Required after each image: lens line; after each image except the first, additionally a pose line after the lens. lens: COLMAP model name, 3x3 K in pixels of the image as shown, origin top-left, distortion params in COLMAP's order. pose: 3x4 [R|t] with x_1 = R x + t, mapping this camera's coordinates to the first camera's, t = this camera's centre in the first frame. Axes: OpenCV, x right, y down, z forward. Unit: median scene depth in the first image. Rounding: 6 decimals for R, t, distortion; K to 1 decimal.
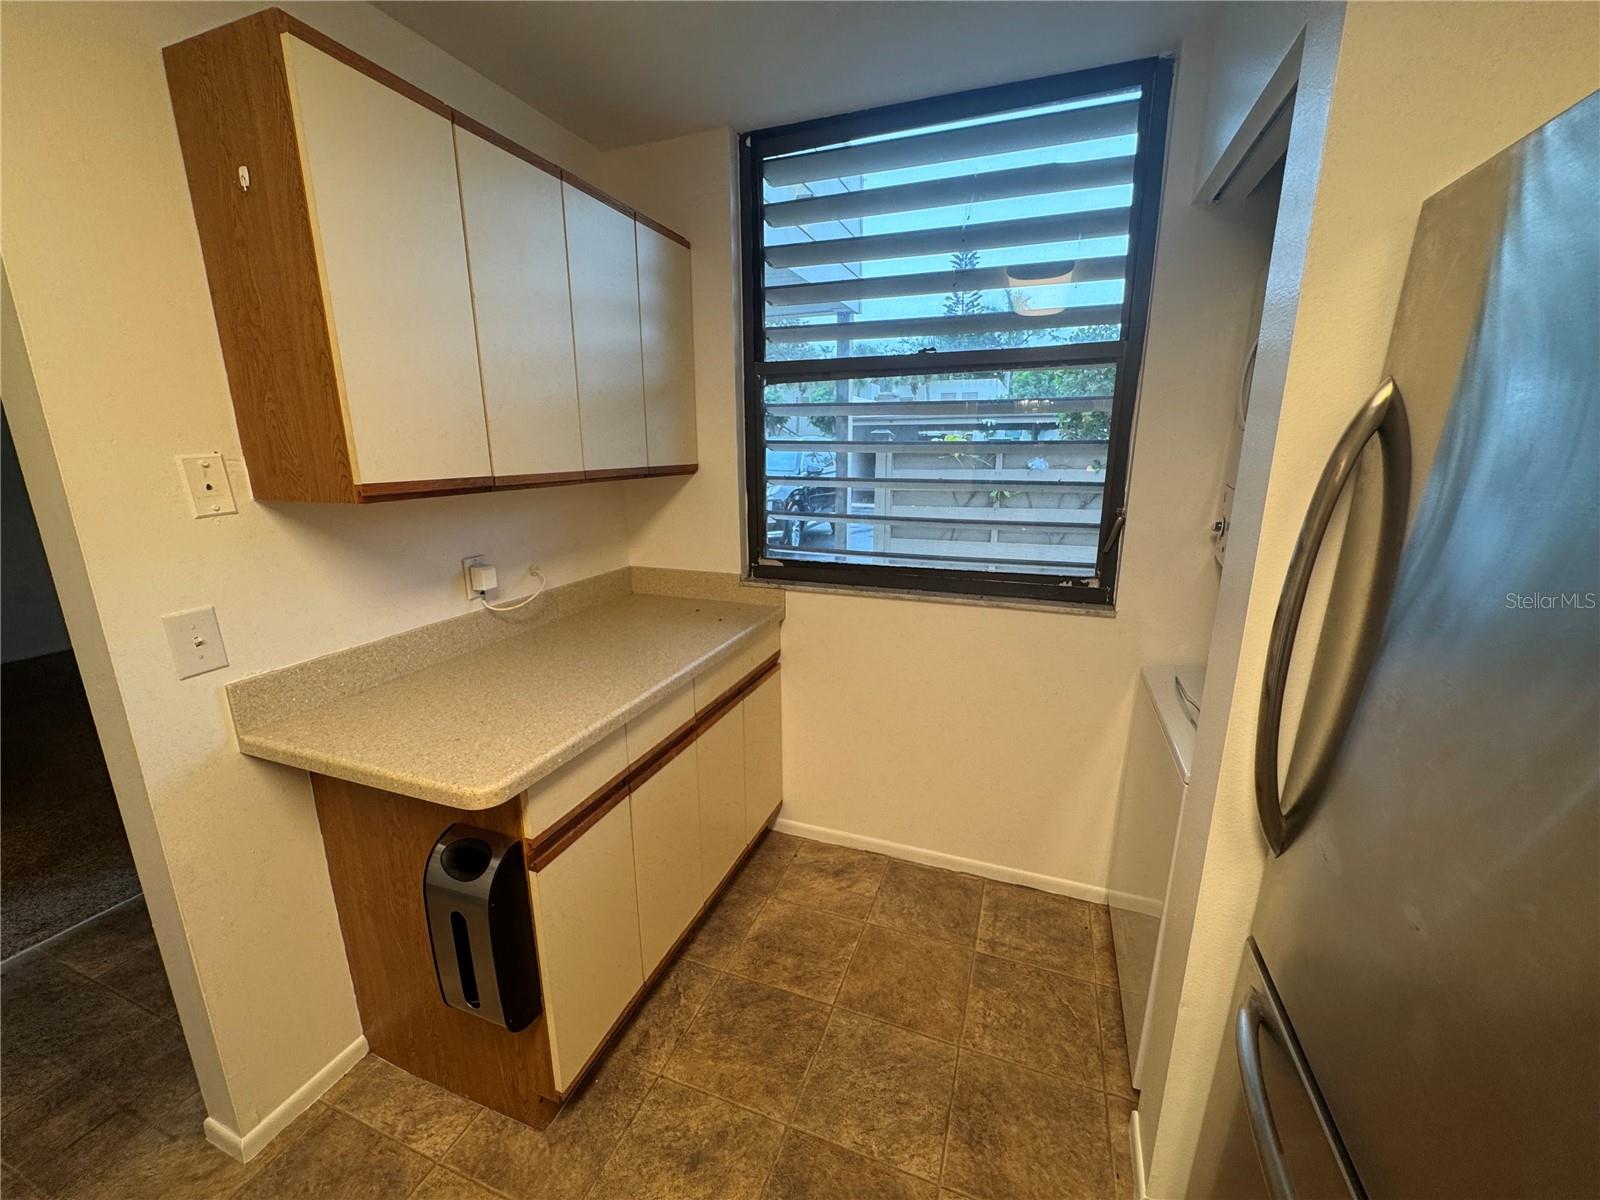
lens RADIAL K [[640.1, 0, 798.7], [0, 640.1, 599.0], [0, 0, 1]] dist [-0.005904, 0.000514]
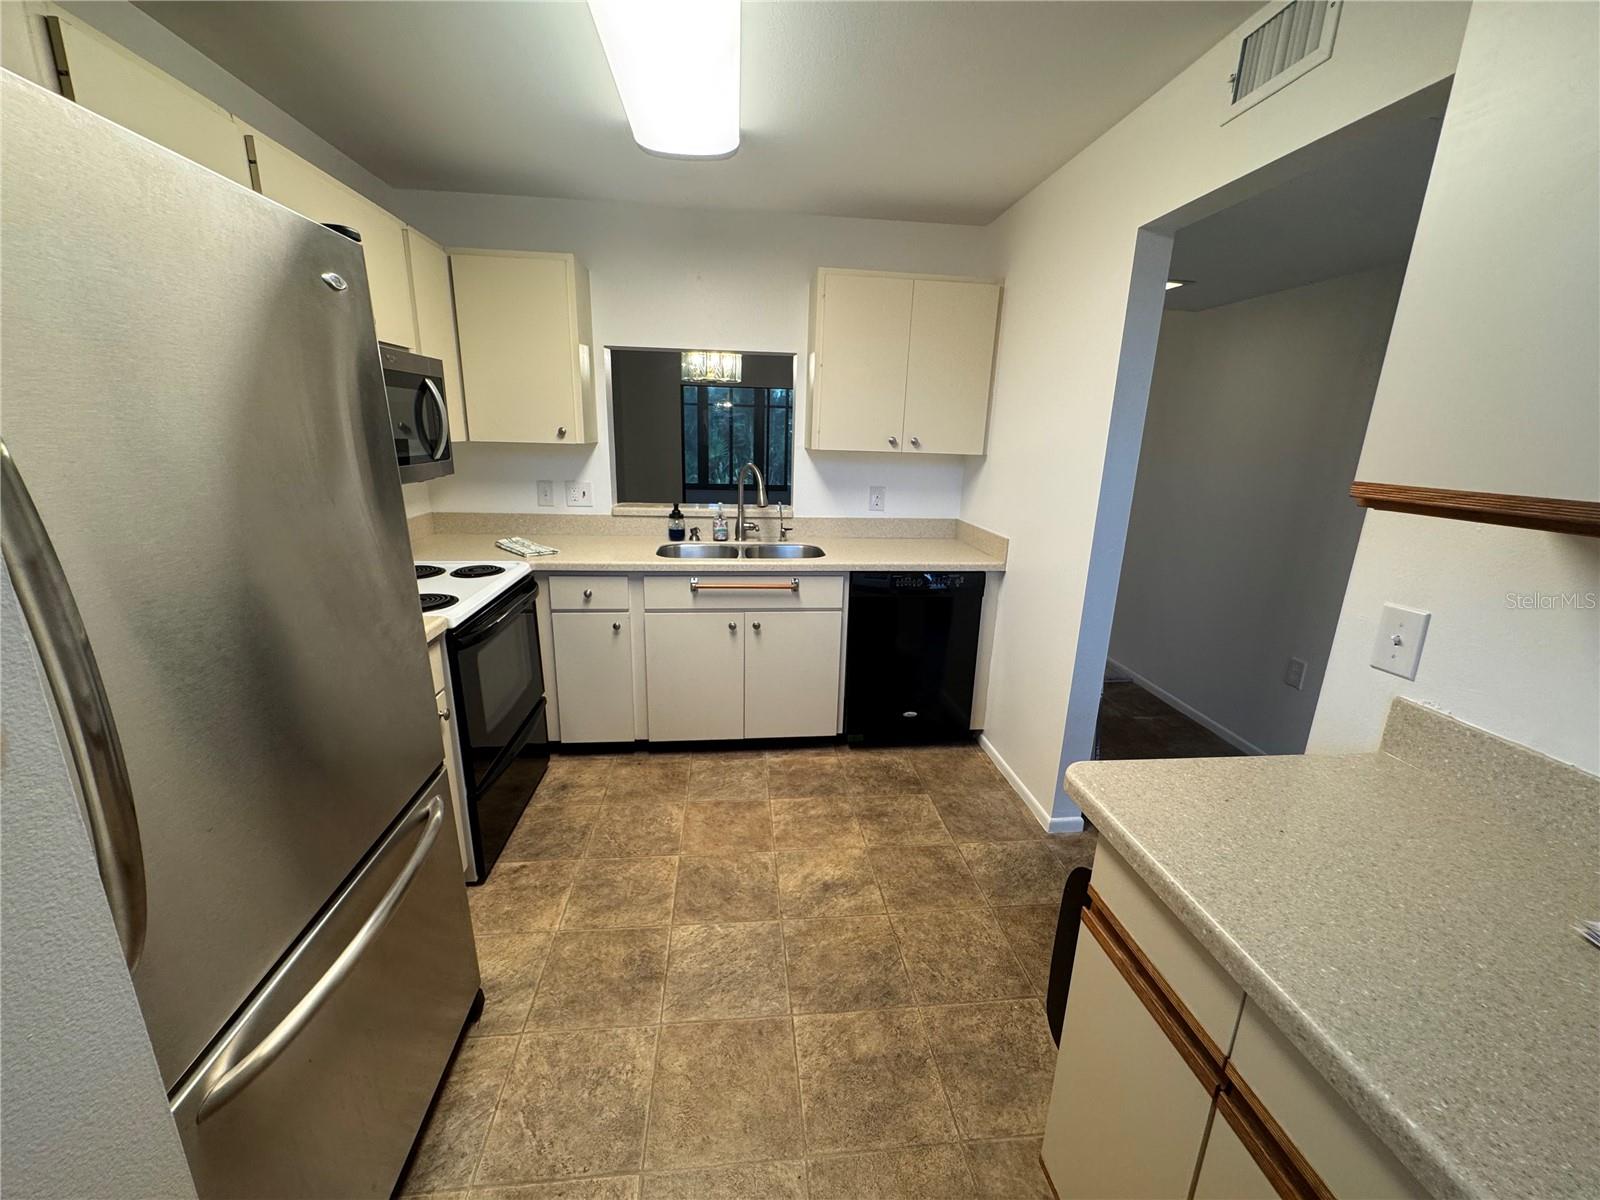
lens RADIAL K [[640.1, 0, 806.1], [0, 640.1, 601.9], [0, 0, 1]] dist [-0.005904, 0.000514]
pose [[-0.889359, 0.081981, -0.449799, 0.441903], [-0.155534, 0.870871, 0.466255, -0.375838], [0.429941, 0.484627, -0.761766, 1.530854]]
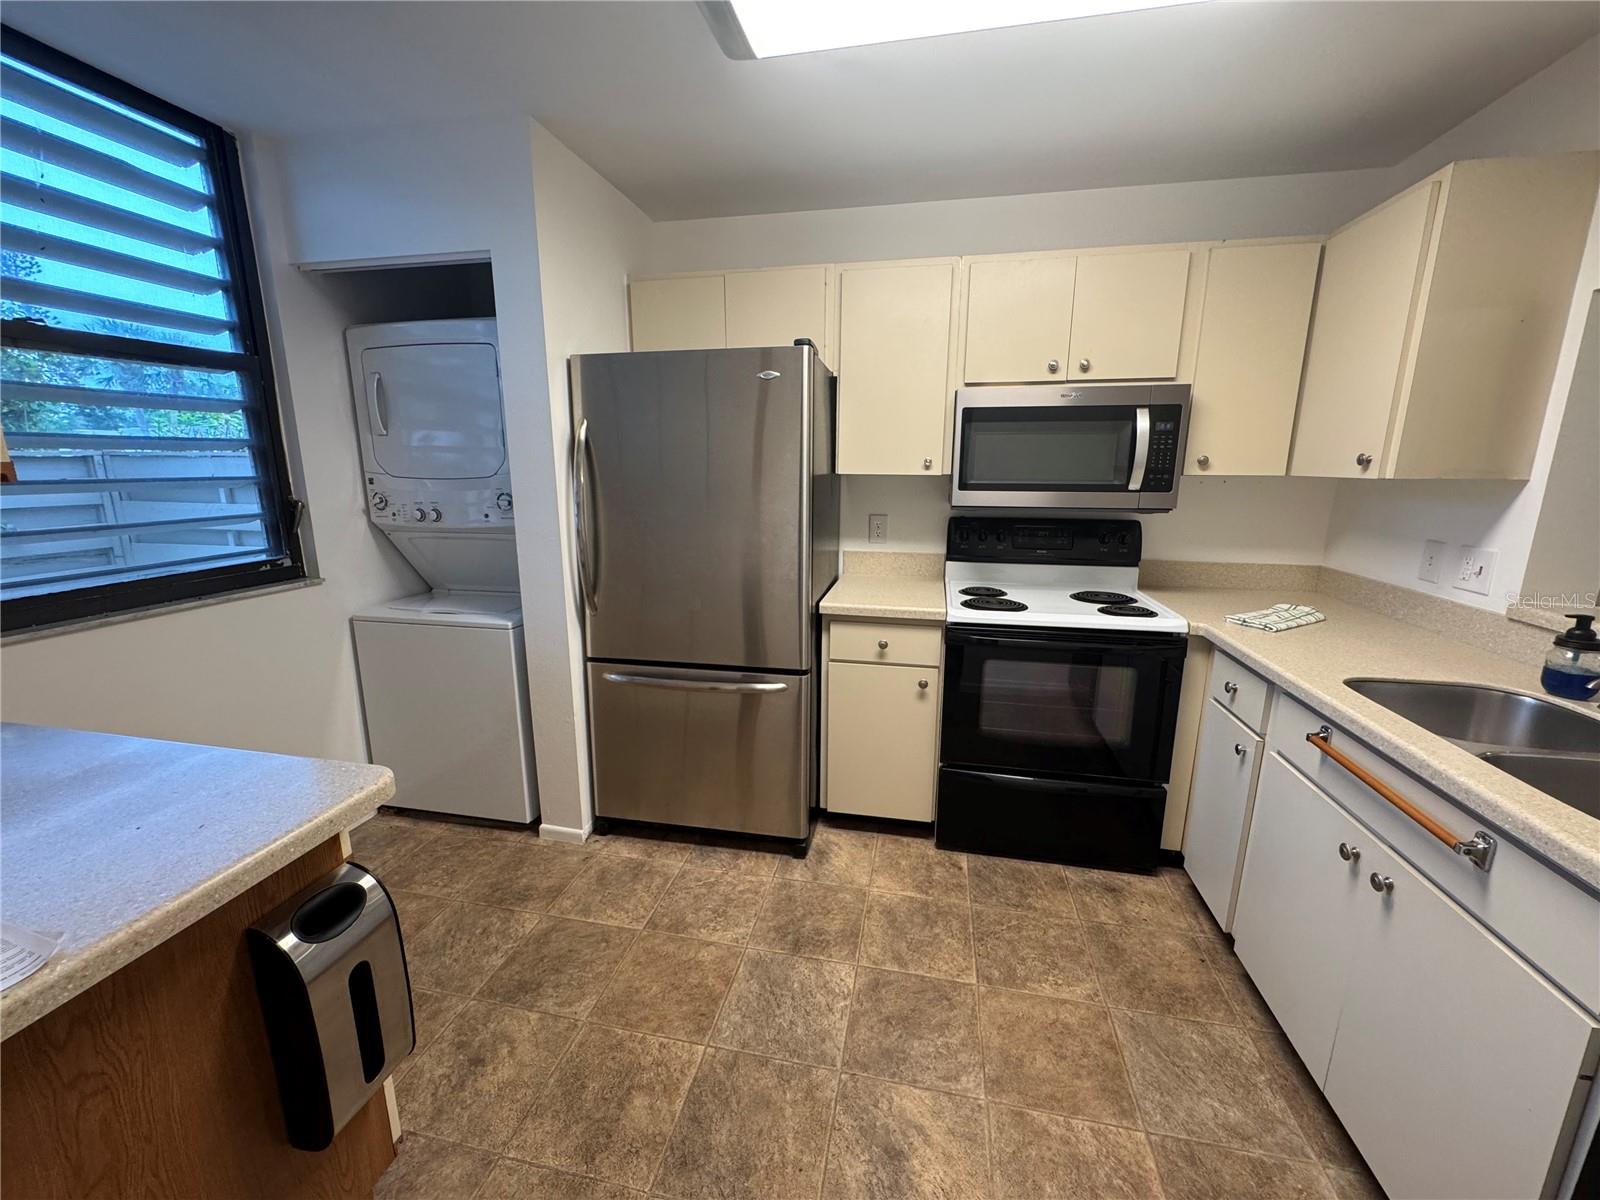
lens RADIAL K [[640.1, 0, 793.8], [0, 640.1, 598.7], [0, 0, 1]] dist [-0.005904, 0.000514]
pose [[-0.142695, -0.217671, 0.965535, -0.754790], [0.250862, 0.935710, 0.248021, -0.170183], [-0.957448, 0.277608, -0.078916, 0.824657]]
